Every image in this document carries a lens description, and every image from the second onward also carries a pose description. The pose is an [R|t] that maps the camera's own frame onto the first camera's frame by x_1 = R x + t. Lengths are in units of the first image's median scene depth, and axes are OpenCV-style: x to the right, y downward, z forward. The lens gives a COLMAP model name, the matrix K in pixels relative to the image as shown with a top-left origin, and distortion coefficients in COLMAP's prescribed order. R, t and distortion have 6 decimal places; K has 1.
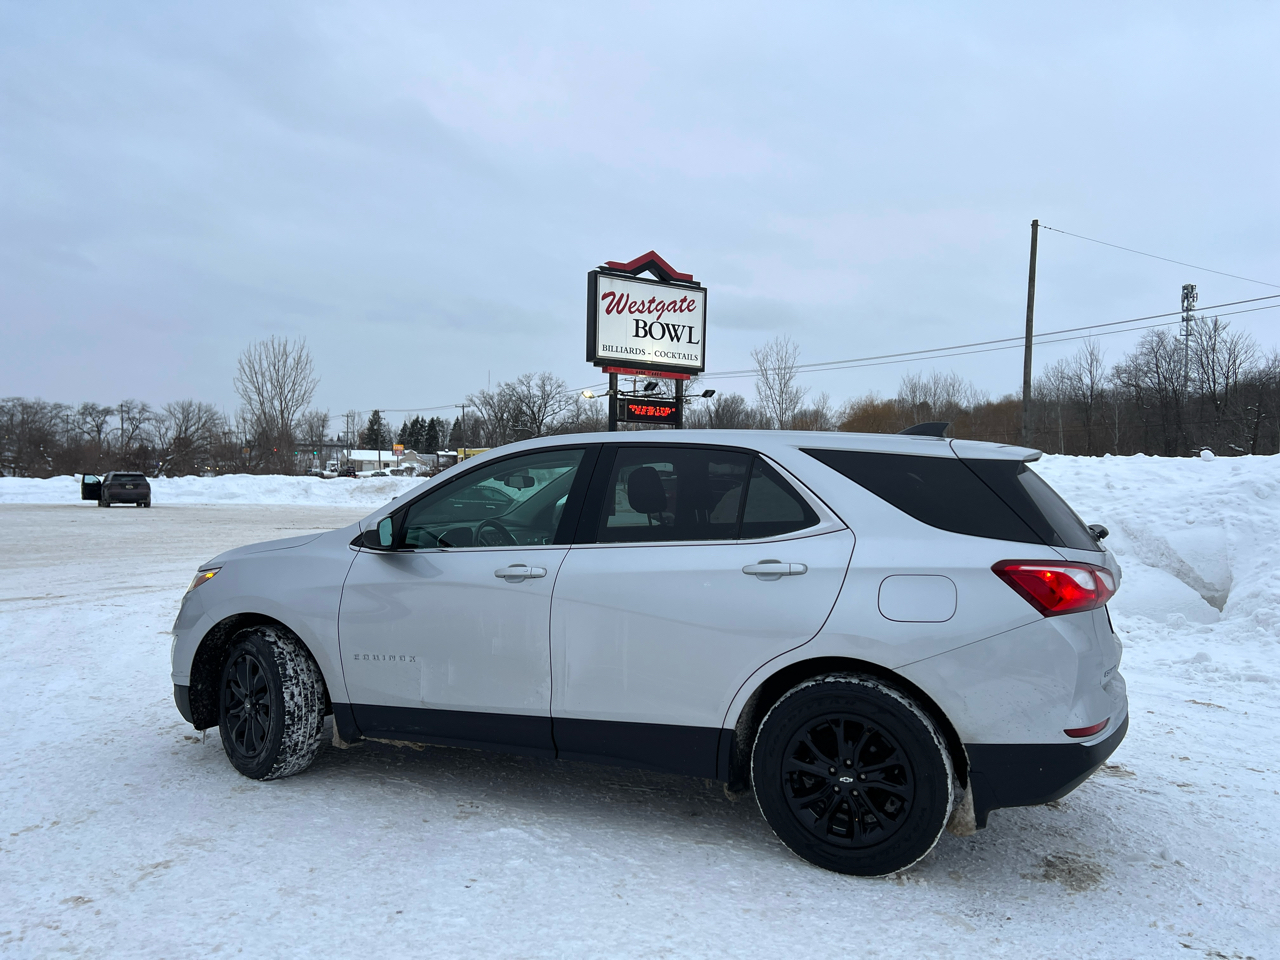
lens RADIAL K [[954.5, 0, 648.9], [0, 954.5, 489.5], [0, 0, 1]] dist [0.075826, -0.081288]
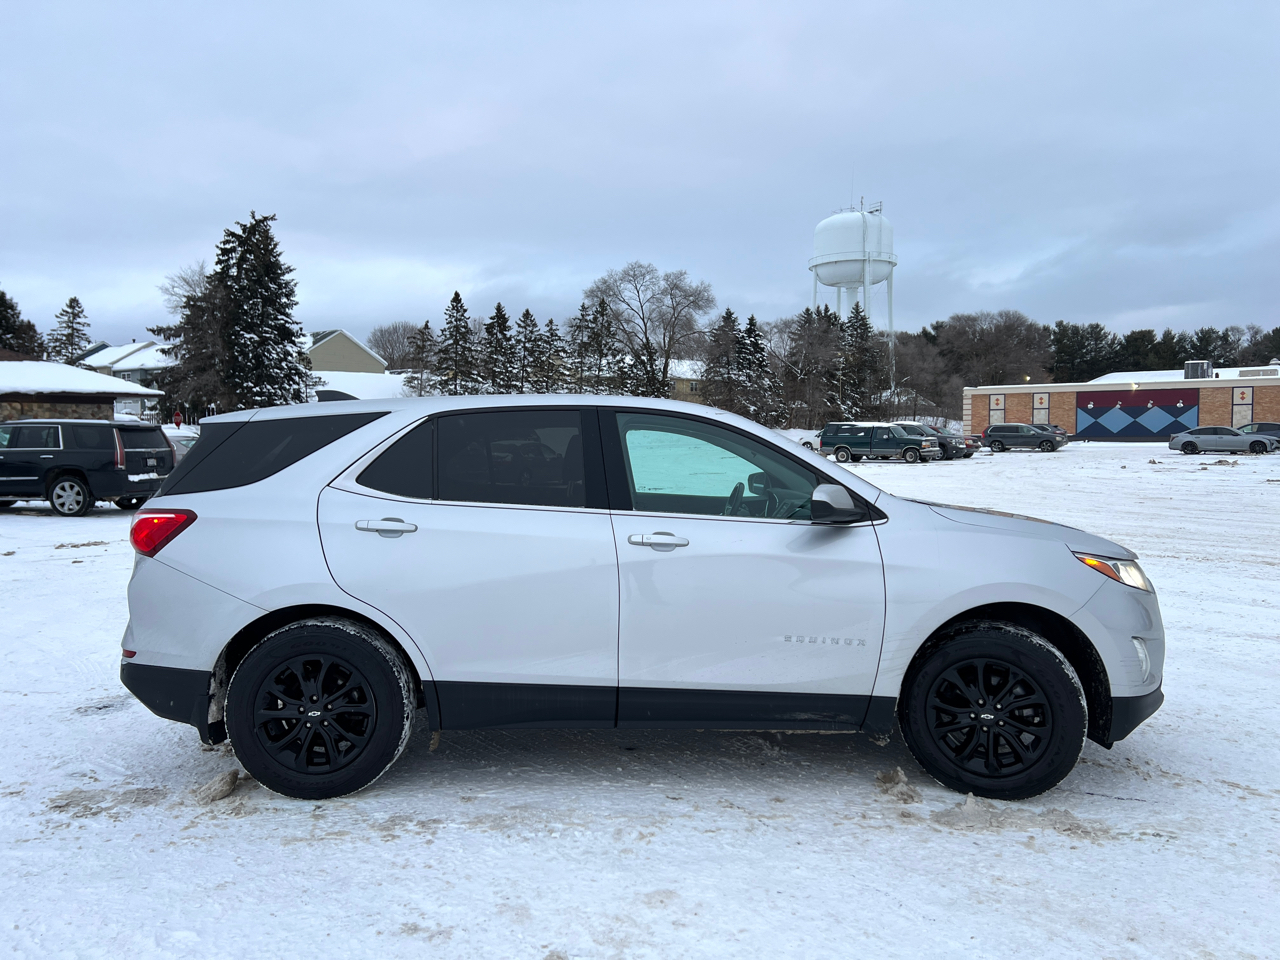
lens RADIAL K [[954.5, 0, 649.5], [0, 954.5, 505.7], [0, 0, 1]] dist [0.075826, -0.081288]
pose [[-0.924461, 0.019446, -0.380781, 0.361957], [-0.012130, 0.996693, 0.080351, -0.030315], [0.381084, 0.078900, -0.921168, 2.072663]]
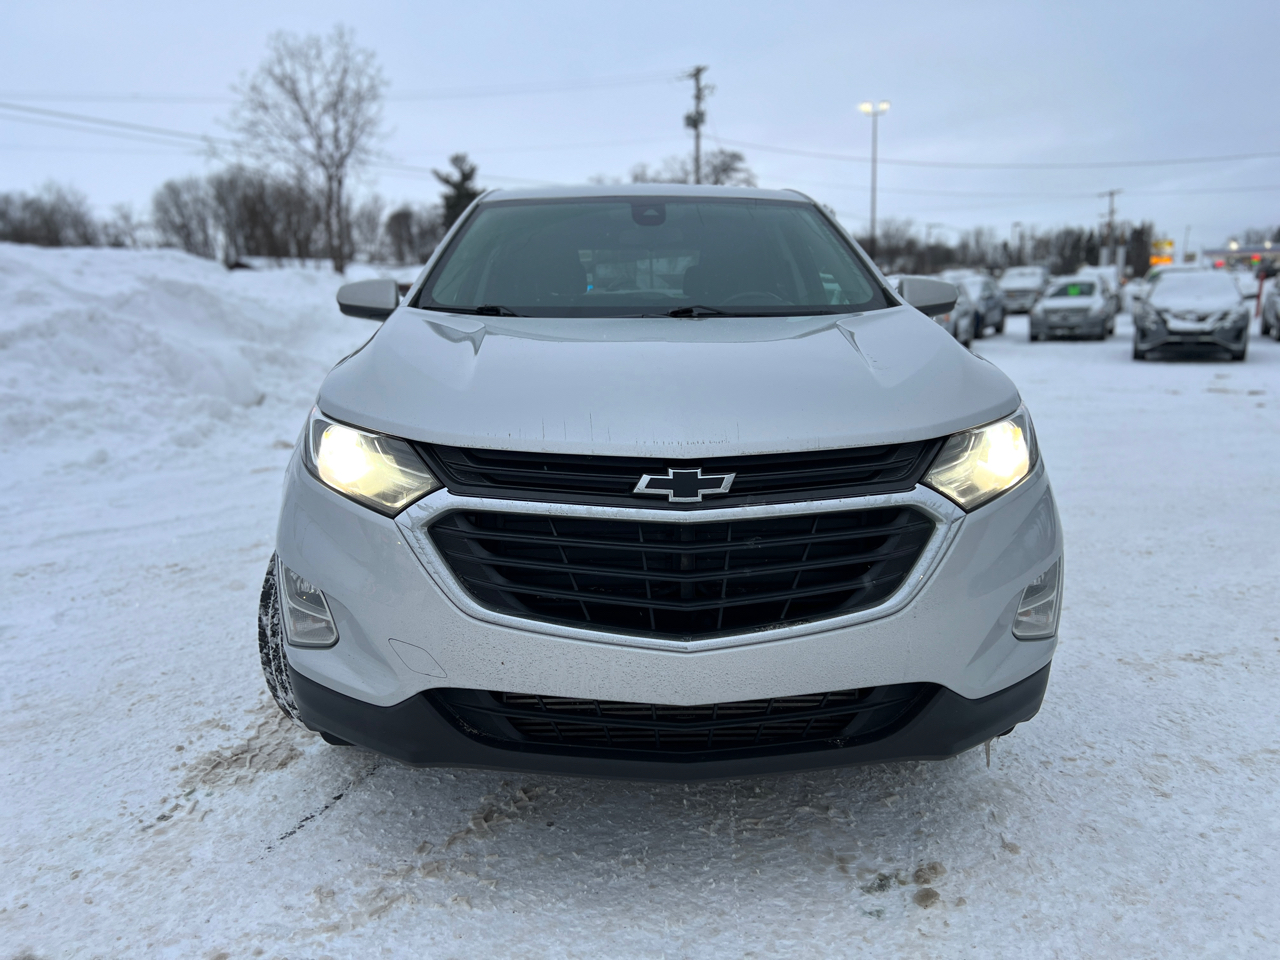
lens RADIAL K [[954.5, 0, 631.8], [0, 954.5, 485.7], [0, 0, 1]] dist [0.075826, -0.081288]
pose [[-0.396505, -0.176539, 0.900898, -0.877153], [0.019723, 0.979471, 0.200616, 0.029016], [-0.917821, 0.097313, -0.384883, 1.459443]]
